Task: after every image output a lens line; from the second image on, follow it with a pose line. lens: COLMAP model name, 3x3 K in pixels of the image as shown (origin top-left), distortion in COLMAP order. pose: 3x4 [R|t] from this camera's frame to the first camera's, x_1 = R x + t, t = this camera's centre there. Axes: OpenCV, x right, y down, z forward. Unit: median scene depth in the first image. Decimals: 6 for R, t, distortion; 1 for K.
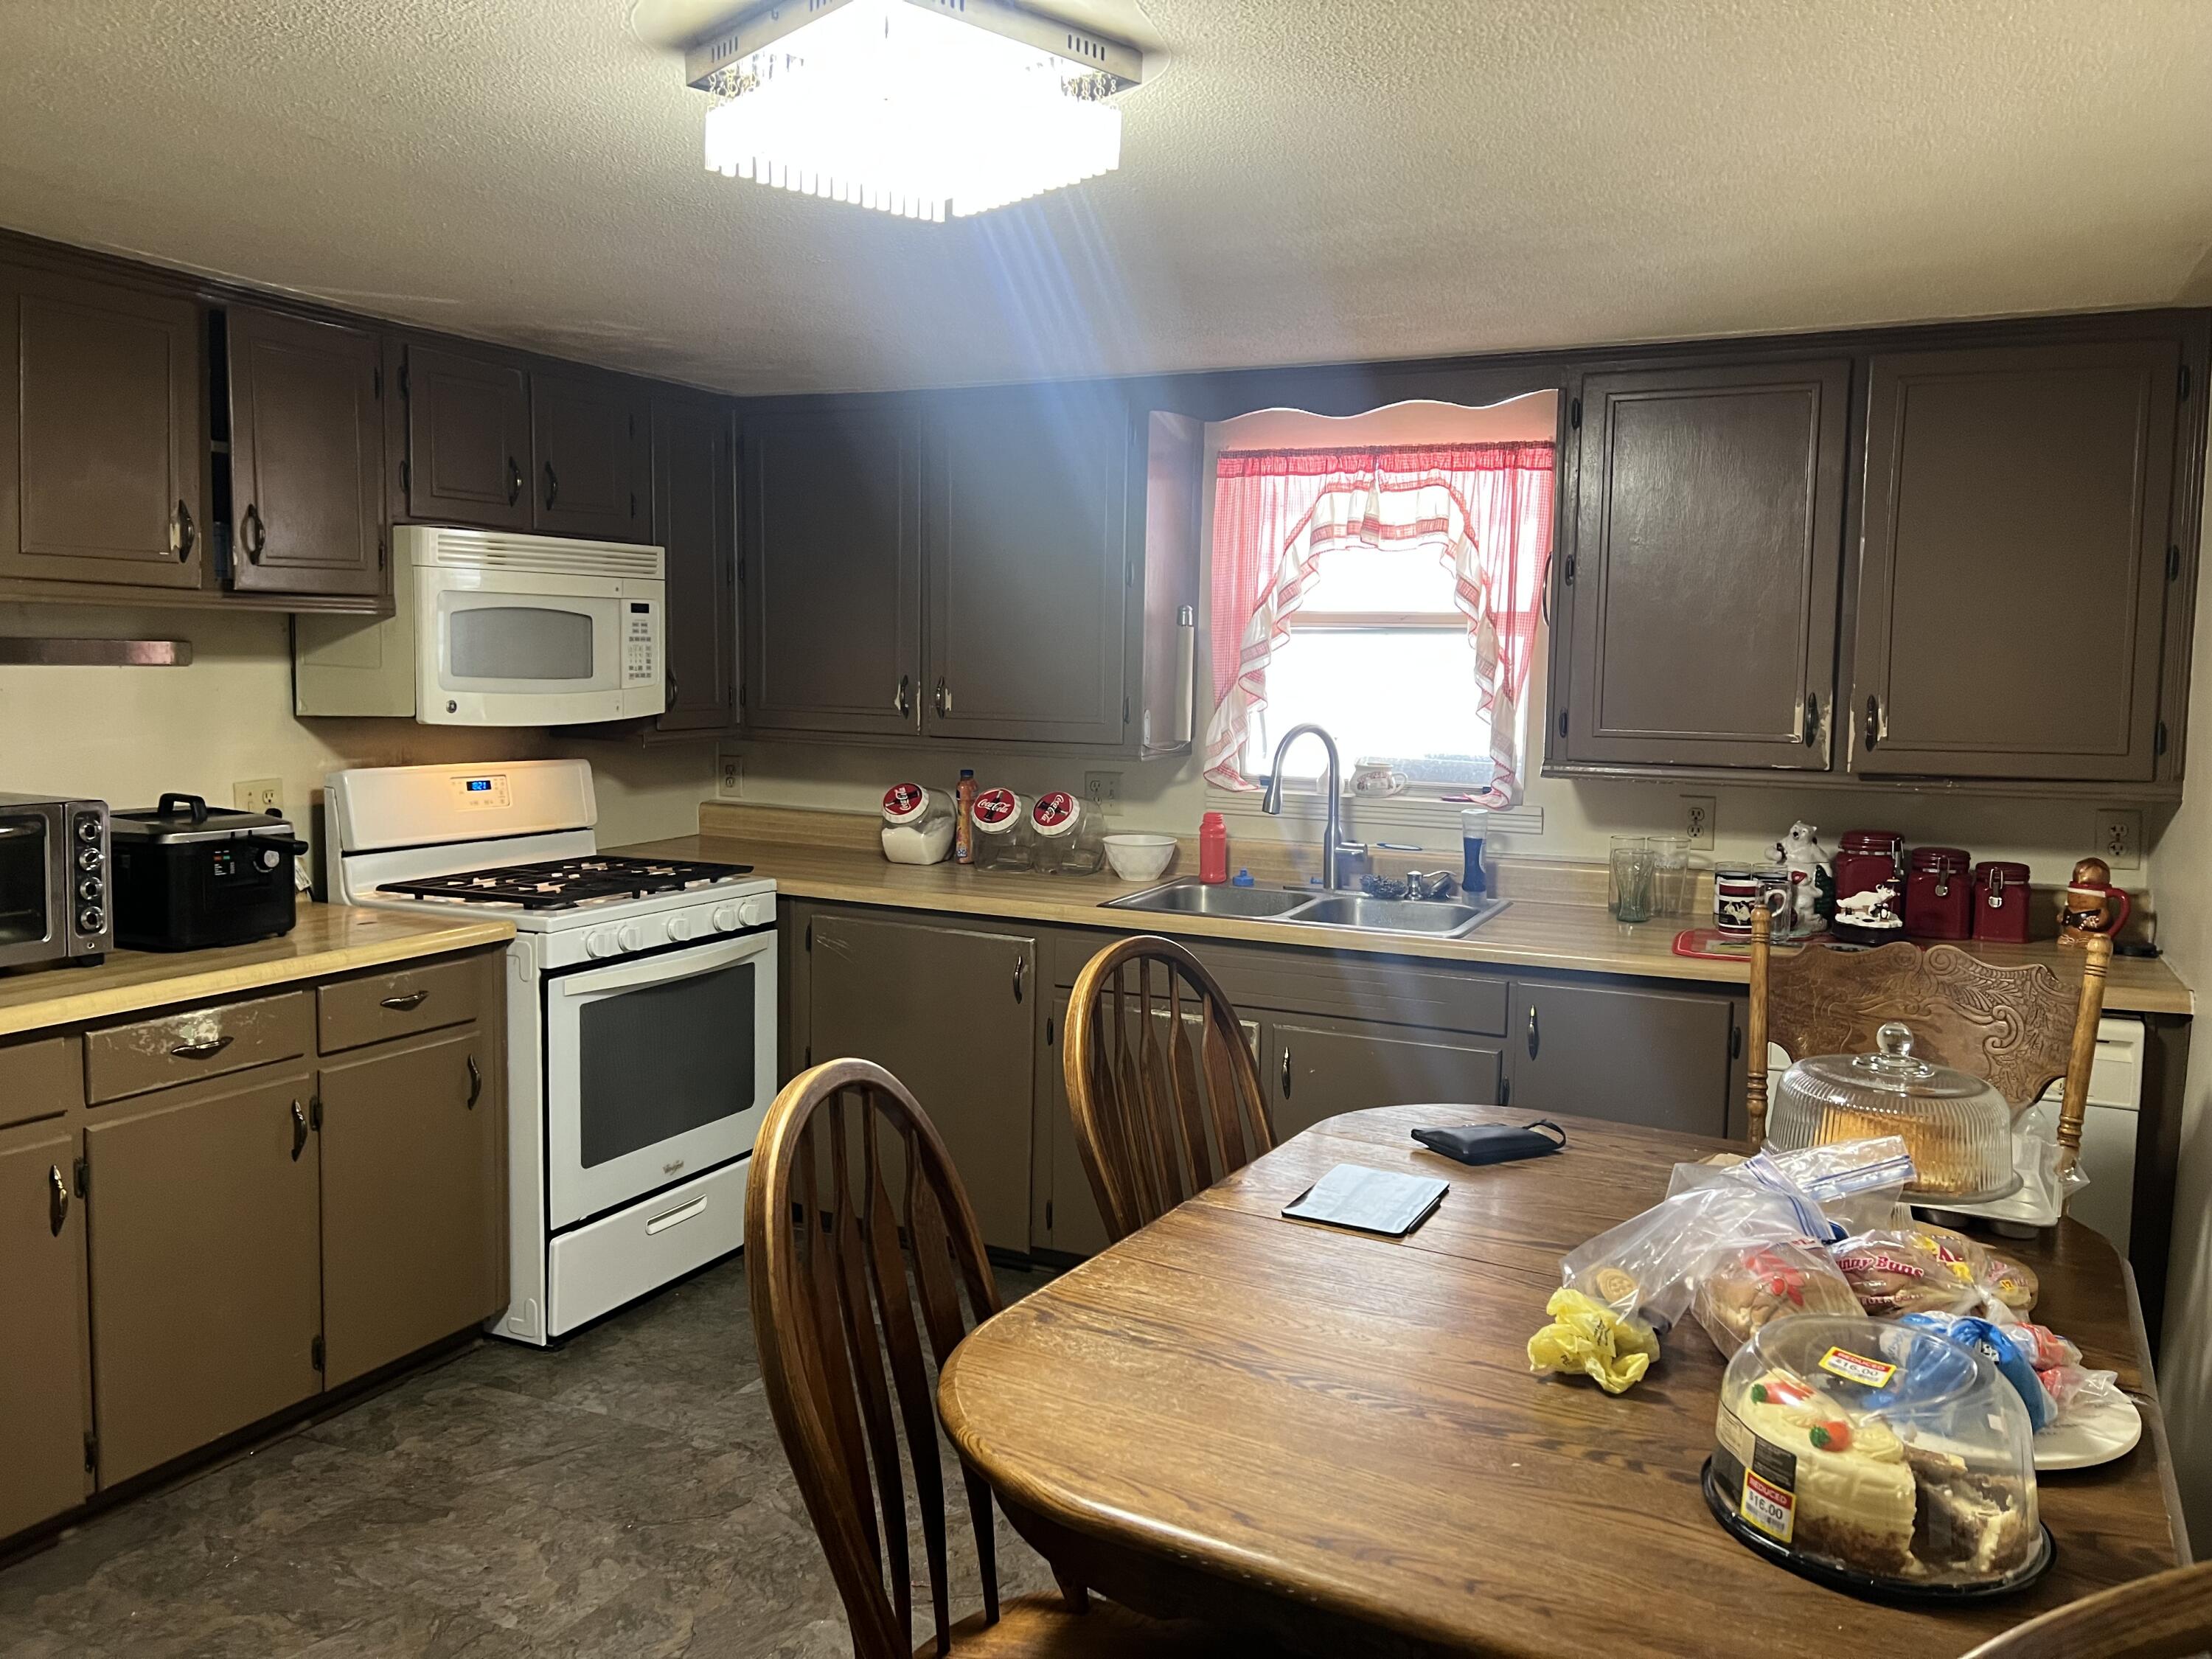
lens RADIAL K [[1699.4, 0, 1103.2], [0, 1699.4, 822.4], [0, 0, 1]] dist [0.009545, 0.001025]
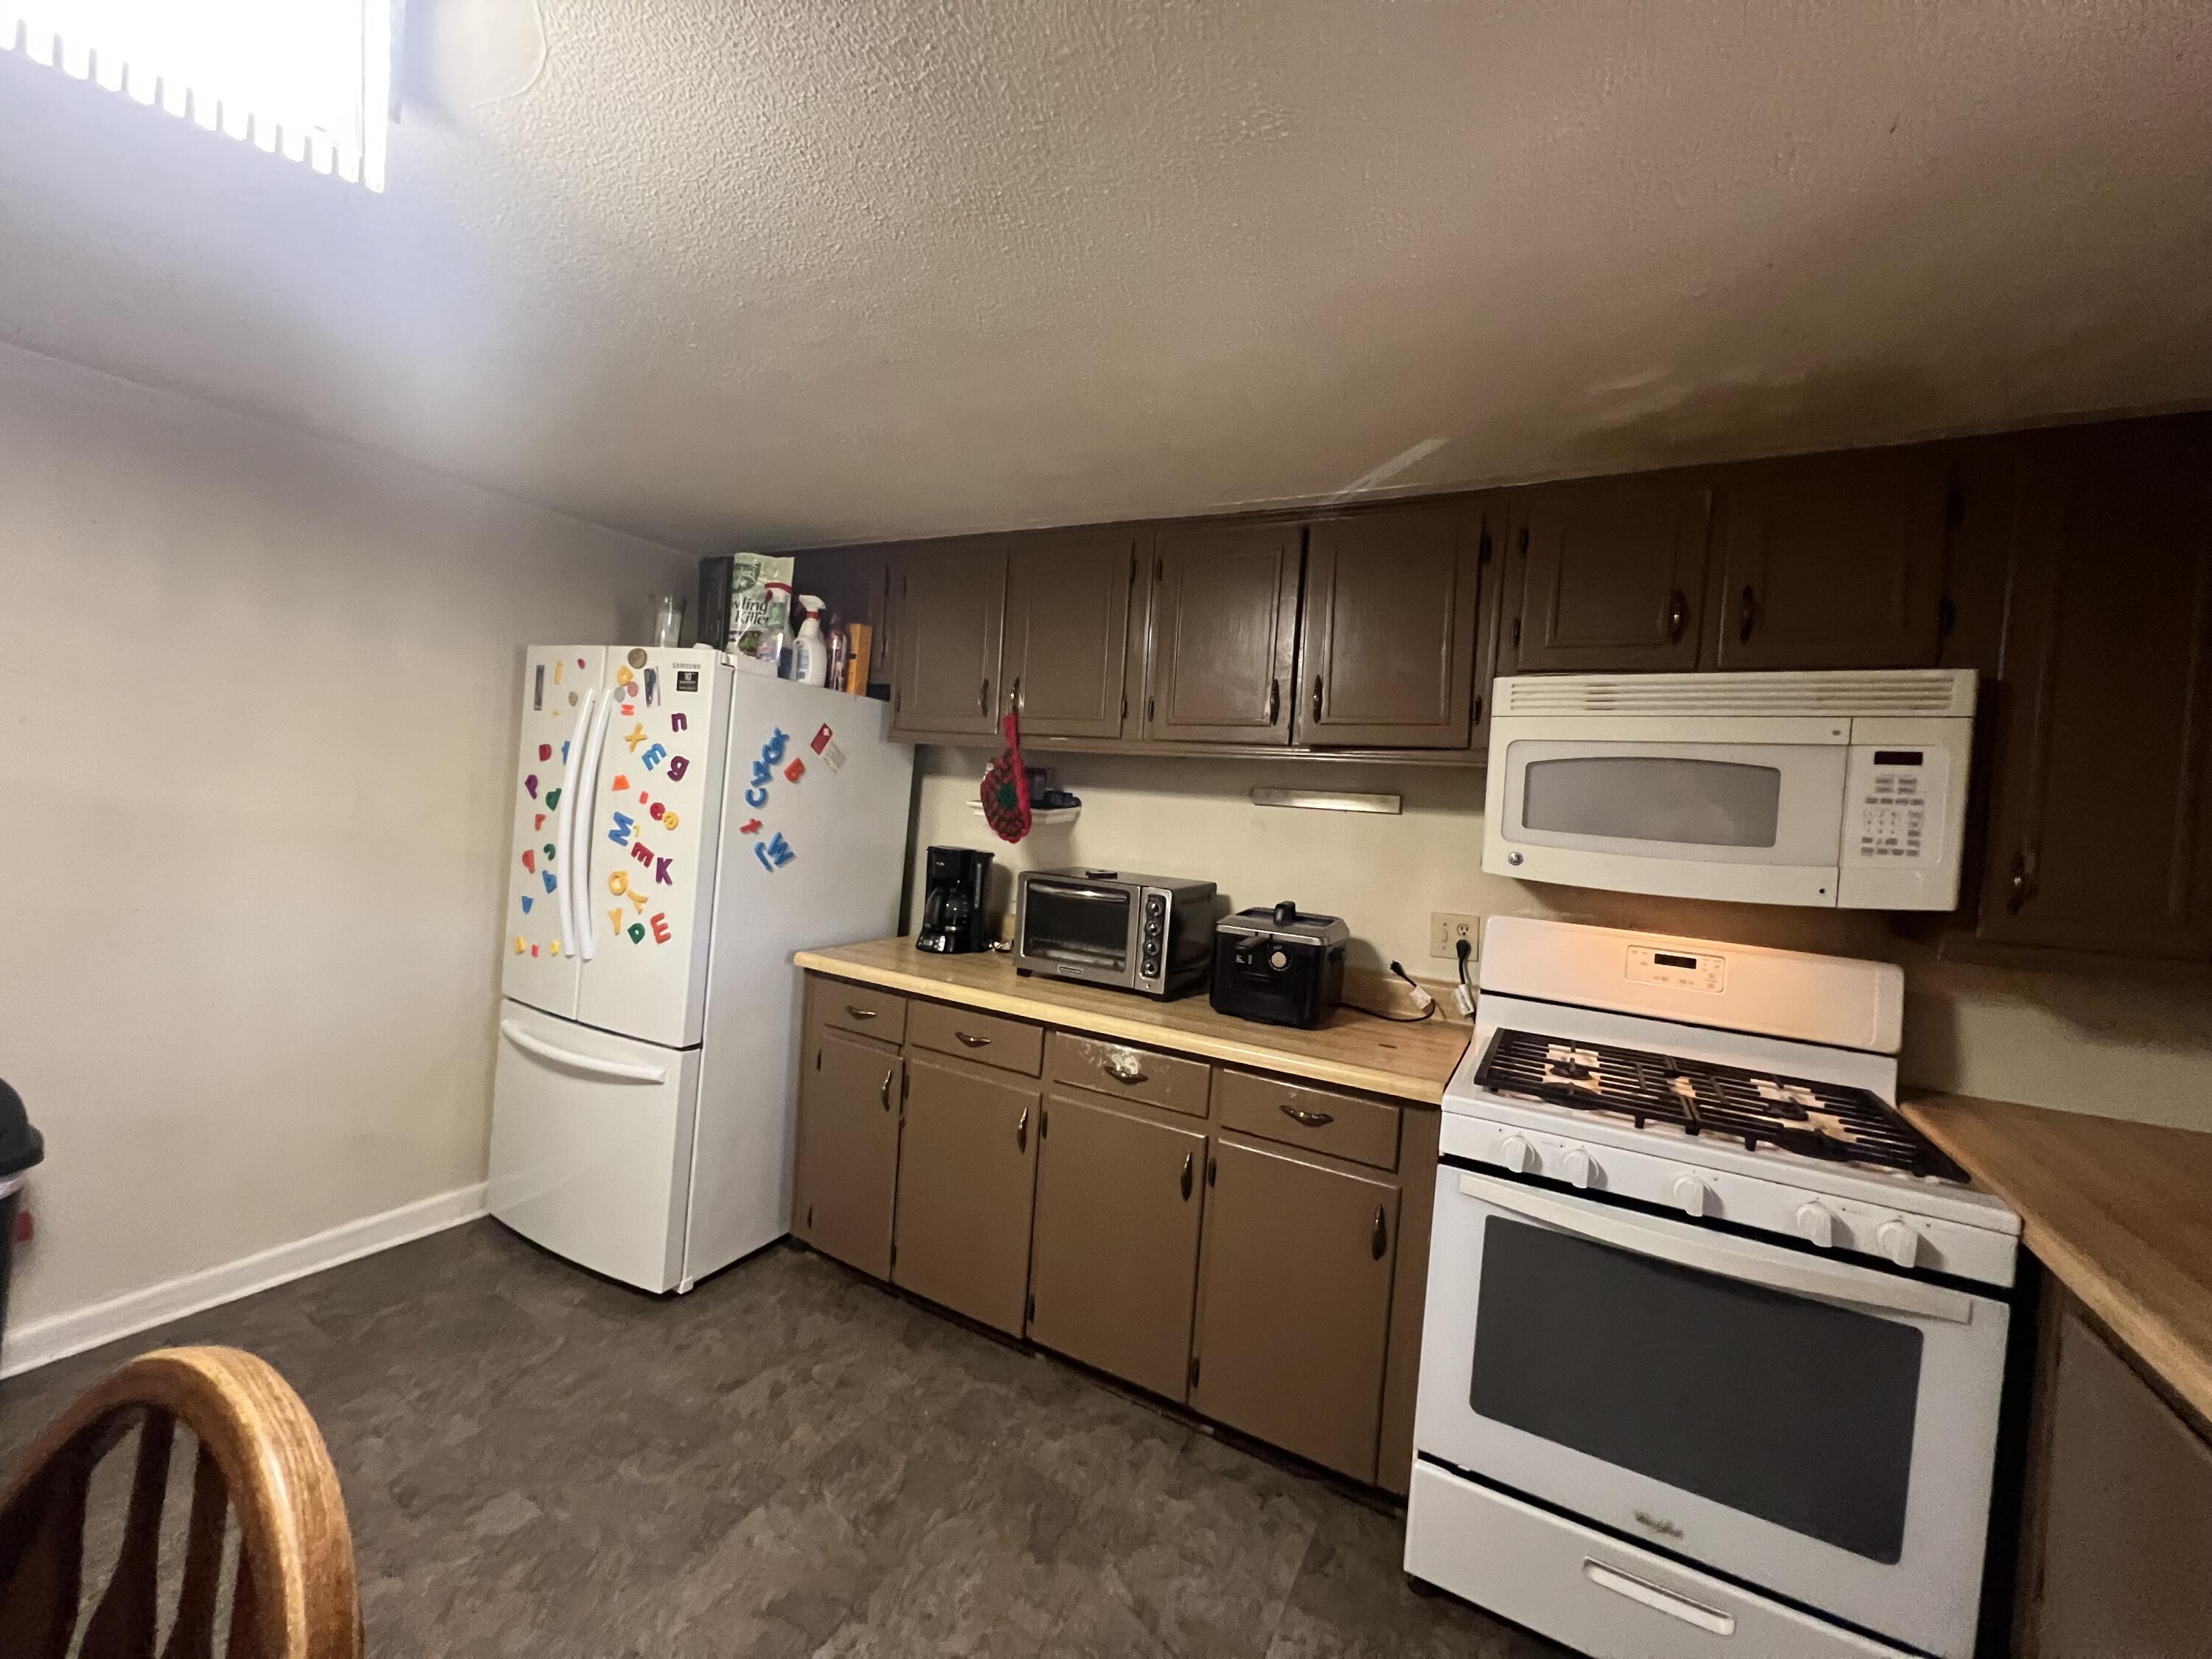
lens RADIAL K [[876.4, 0, 1098.7], [0, 876.4, 829.4], [0, 0, 1]] dist [-0.001534, -0.000241]
pose [[-0.055174, 0.015937, -0.998350, 0.128870], [-0.162895, 0.986333, 0.024747, -0.058744], [0.985100, 0.163992, -0.051823, 0.797296]]
